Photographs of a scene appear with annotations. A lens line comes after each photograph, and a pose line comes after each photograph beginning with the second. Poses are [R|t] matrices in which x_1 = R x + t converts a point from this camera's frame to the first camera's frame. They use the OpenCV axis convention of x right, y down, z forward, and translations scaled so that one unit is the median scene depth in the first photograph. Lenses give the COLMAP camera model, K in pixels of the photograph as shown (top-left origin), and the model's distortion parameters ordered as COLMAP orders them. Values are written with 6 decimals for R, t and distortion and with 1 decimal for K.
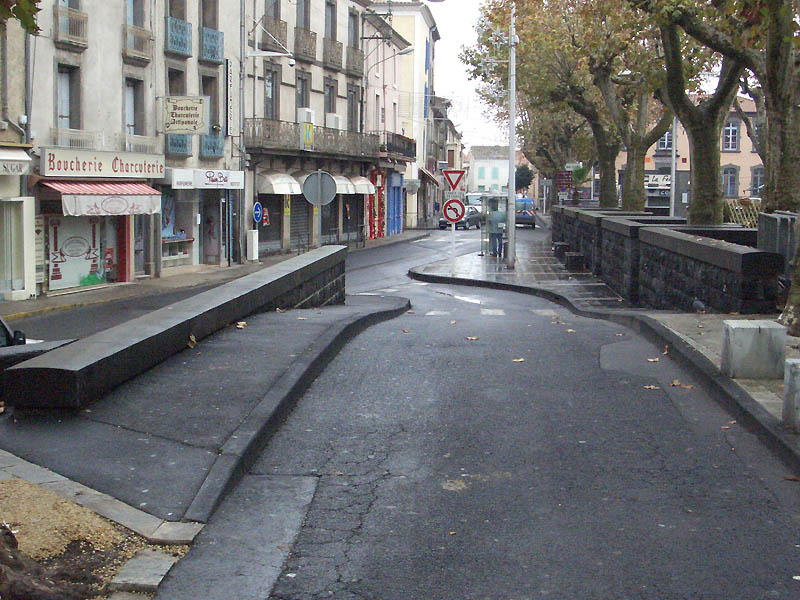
lens RADIAL K [[1148.3, 0, 400.0], [0, 1148.3, 300.0], [0, 0, 1]] dist [0.014956, 0.033184]
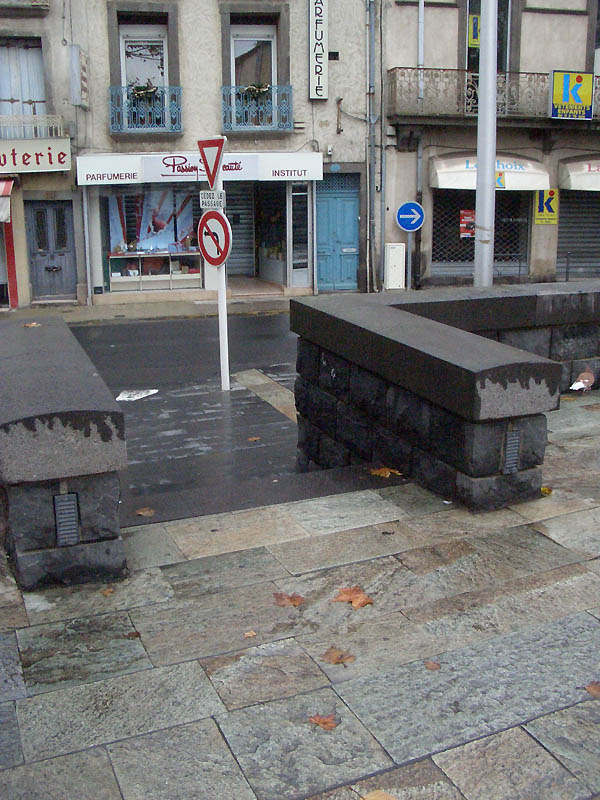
lens RADIAL K [[818.3, 0, 300.0], [0, 818.3, 400.0], [0, 0, 1]] dist [-0.269314, 0.319267]
pose [[0.456976, 0.235804, -0.857653, 0.306928], [-0.077695, 0.971117, 0.225601, -0.085782], [0.886079, -0.036459, 0.462098, 0.859724]]
